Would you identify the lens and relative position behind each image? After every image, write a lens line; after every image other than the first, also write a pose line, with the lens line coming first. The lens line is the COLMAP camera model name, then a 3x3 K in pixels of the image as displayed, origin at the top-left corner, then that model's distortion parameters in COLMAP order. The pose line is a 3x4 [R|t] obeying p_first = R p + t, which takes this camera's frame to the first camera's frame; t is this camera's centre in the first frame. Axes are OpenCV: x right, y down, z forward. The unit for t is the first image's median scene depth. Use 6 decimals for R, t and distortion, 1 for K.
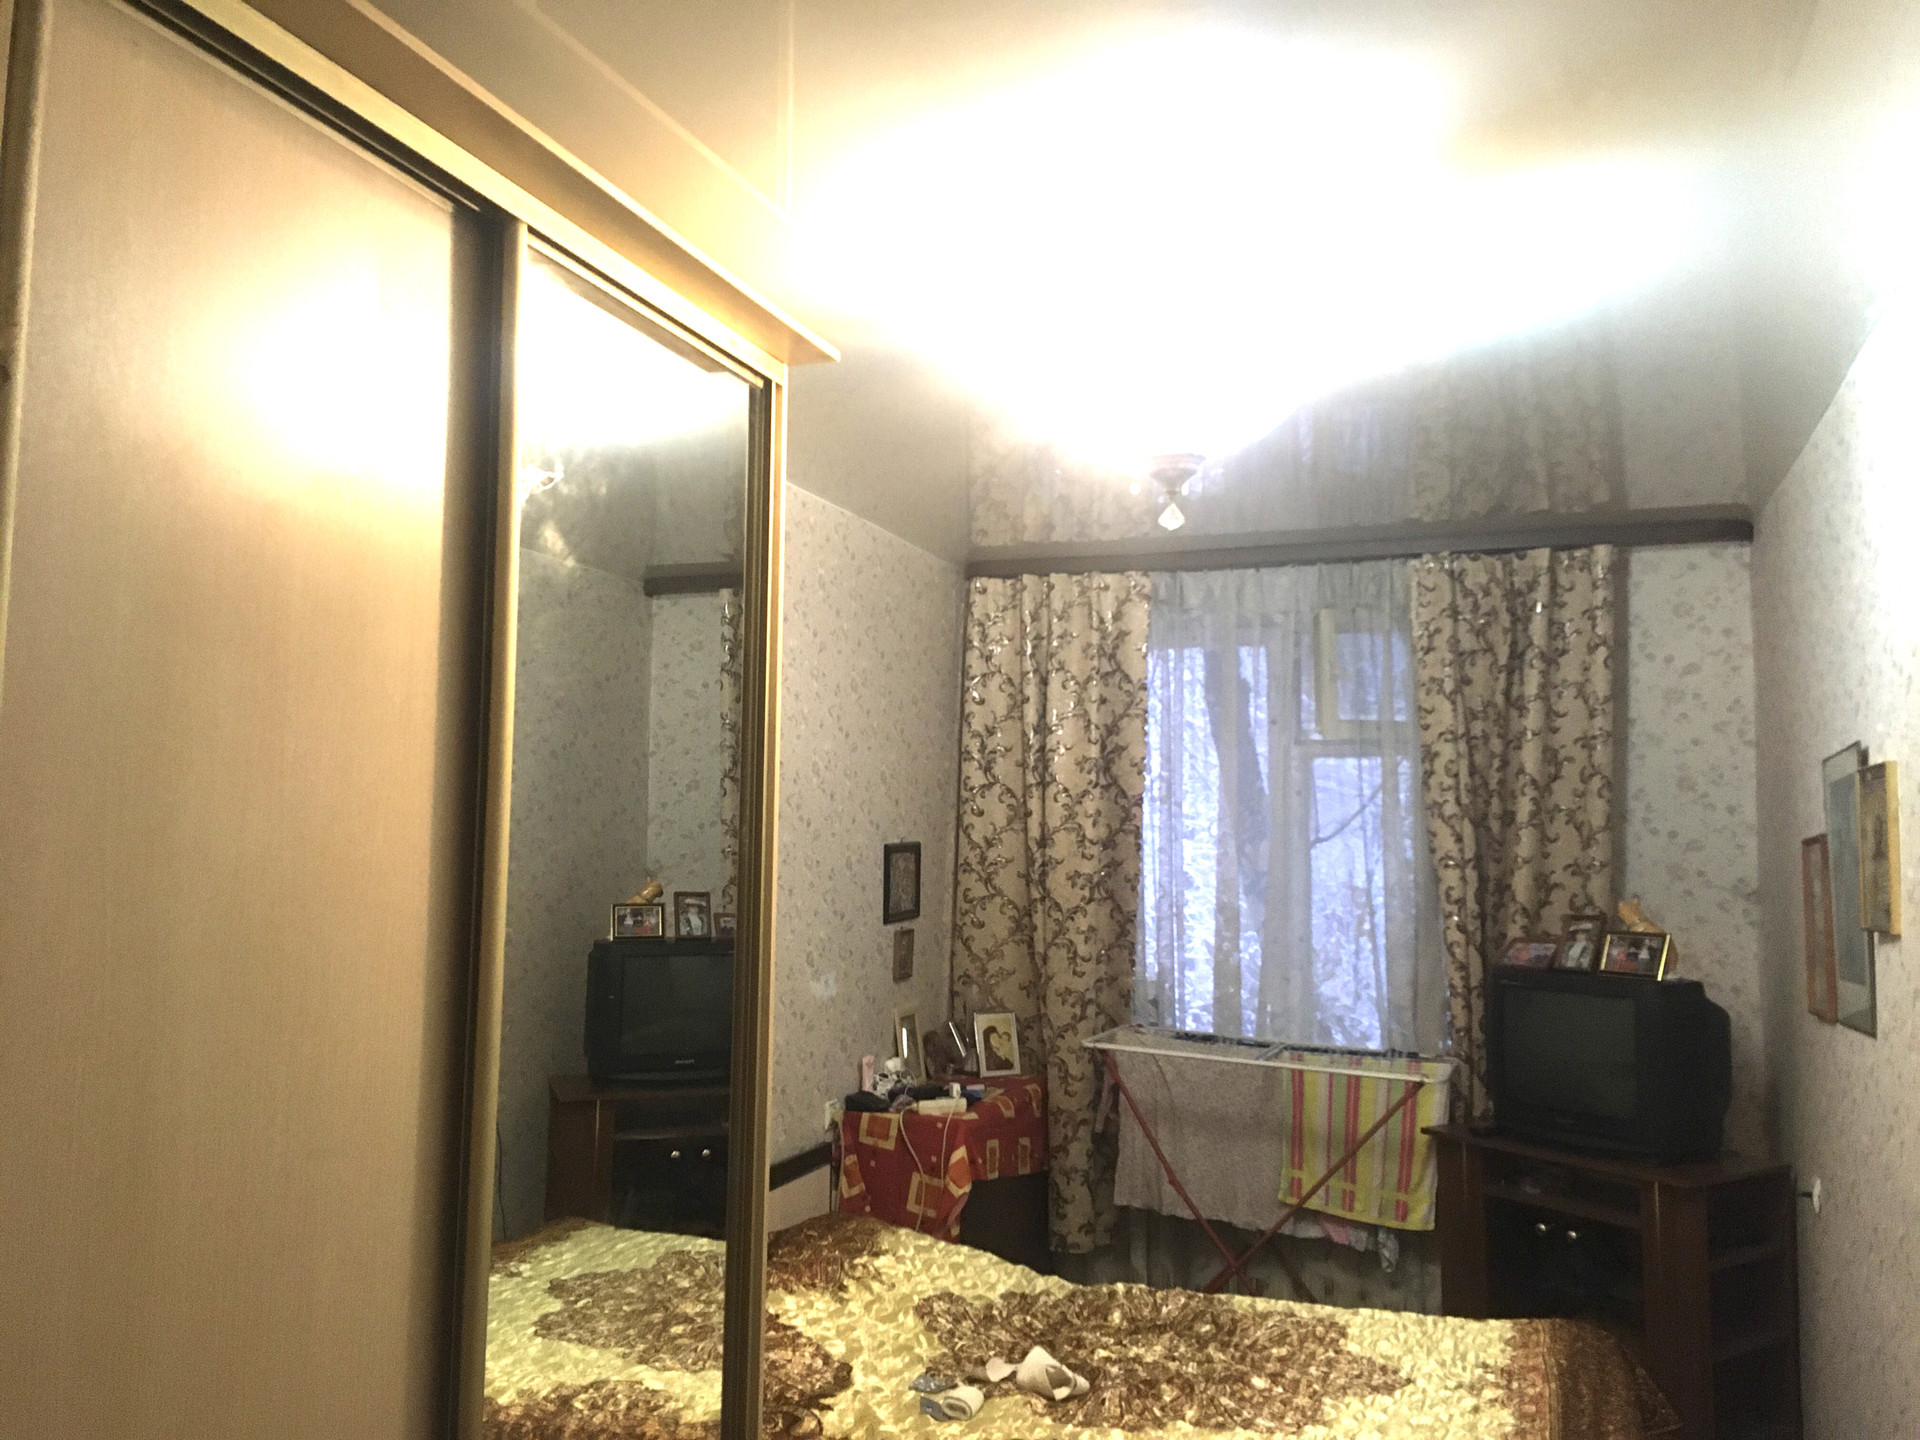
lens RADIAL K [[1614.6, 0, 960.0], [0, 1614.6, 720.0], [0, 0, 1]] dist [0.111206, -0.179585]
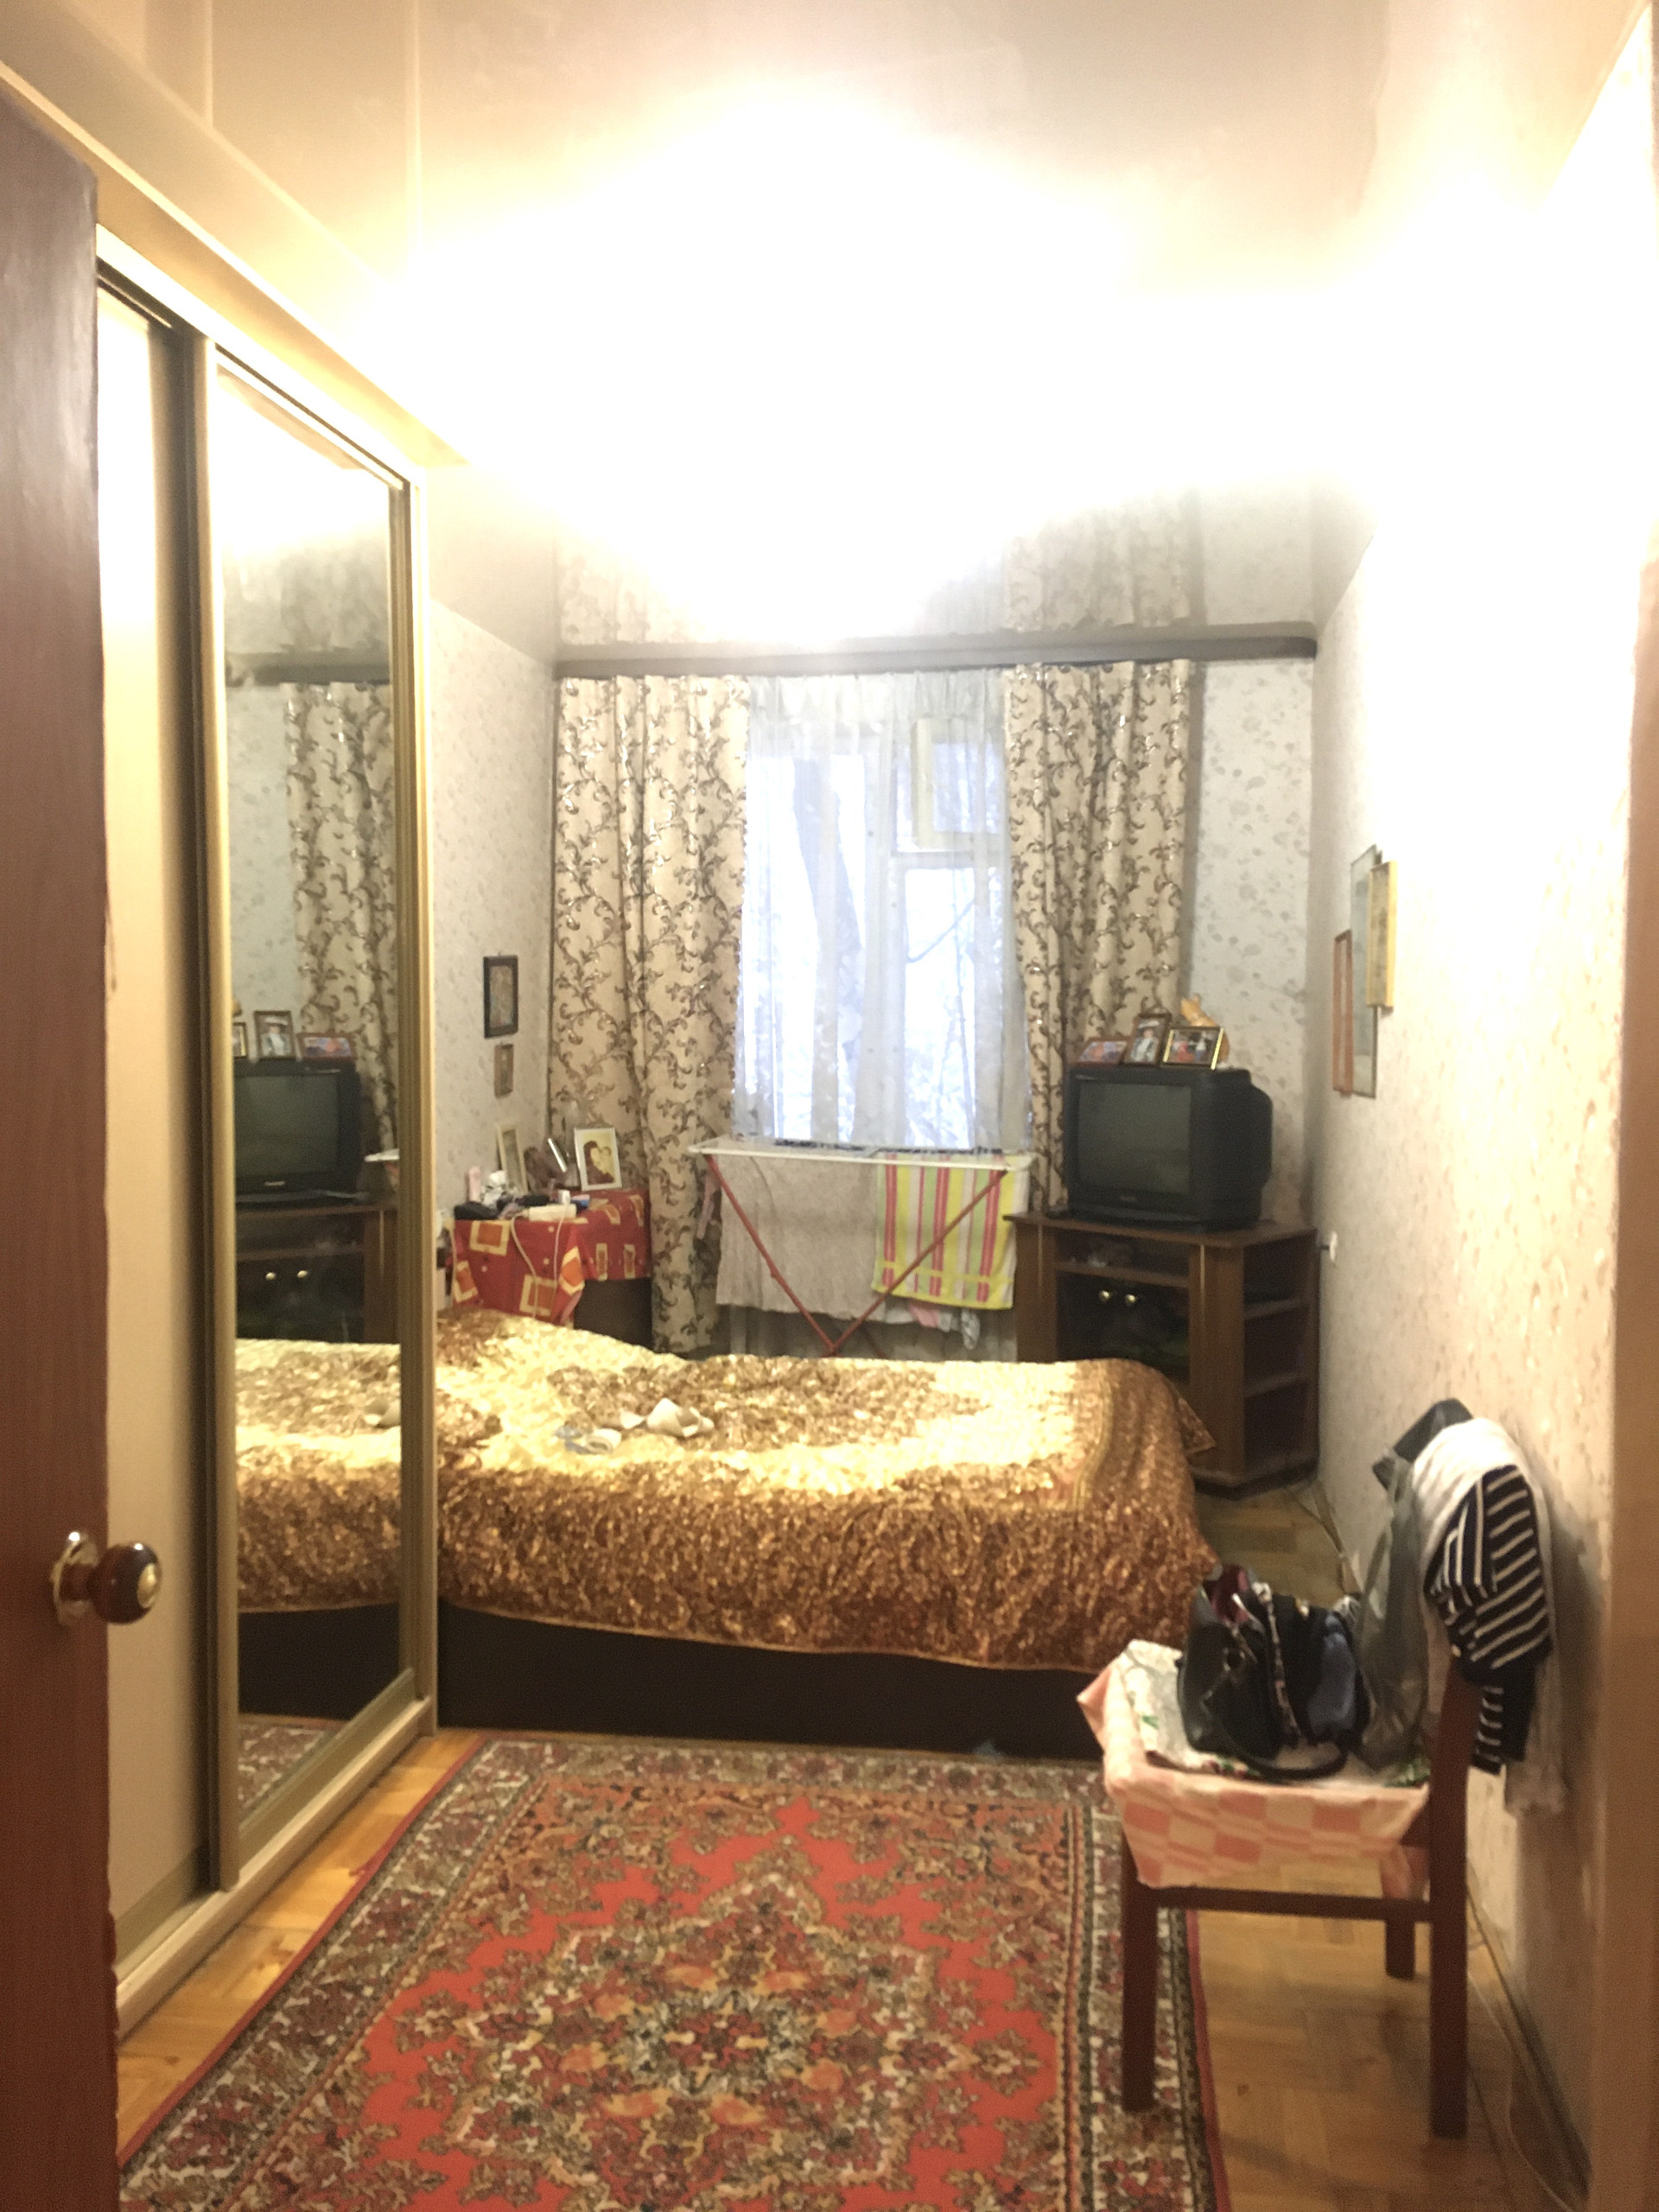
lens RADIAL K [[1869.2, 0, 829.8], [0, 1869.2, 1142.5], [0, 0, 1]] dist [0.023816, 0.008395]
pose [[0.983580, -0.025162, 0.178708, -0.046643], [-0.003395, 0.987477, 0.157726, 0.008499], [-0.180438, -0.155743, 0.971178, -0.160760]]
